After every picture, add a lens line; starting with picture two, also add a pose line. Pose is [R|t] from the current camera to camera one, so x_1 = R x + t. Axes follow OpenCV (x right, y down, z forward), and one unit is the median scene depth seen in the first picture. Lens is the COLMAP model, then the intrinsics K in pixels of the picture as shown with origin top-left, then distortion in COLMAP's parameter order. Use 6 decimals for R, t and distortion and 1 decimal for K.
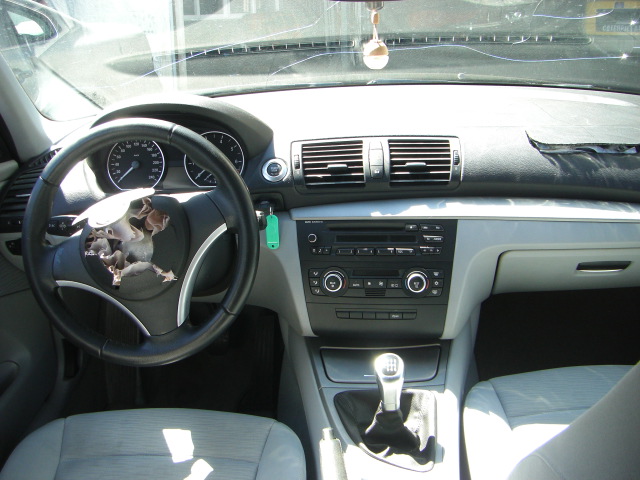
lens RADIAL K [[726.6, 0, 320.0], [0, 726.6, 240.0], [0, 0, 1]] dist [-0.192304, 0.146364]
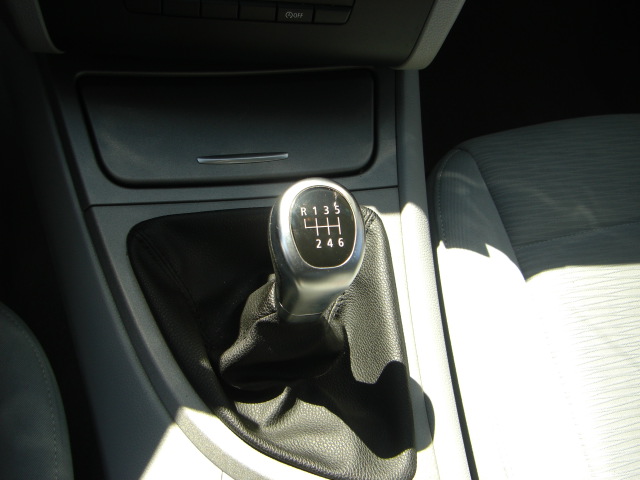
lens RADIAL K [[726.6, 0, 320.0], [0, 726.6, 240.0], [0, 0, 1]] dist [-0.192304, 0.146364]
pose [[0.937378, -0.088706, 0.336828, -0.013245], [-0.125604, 0.815877, 0.564418, -0.005144], [-0.324878, -0.571380, 0.753644, 0.666126]]
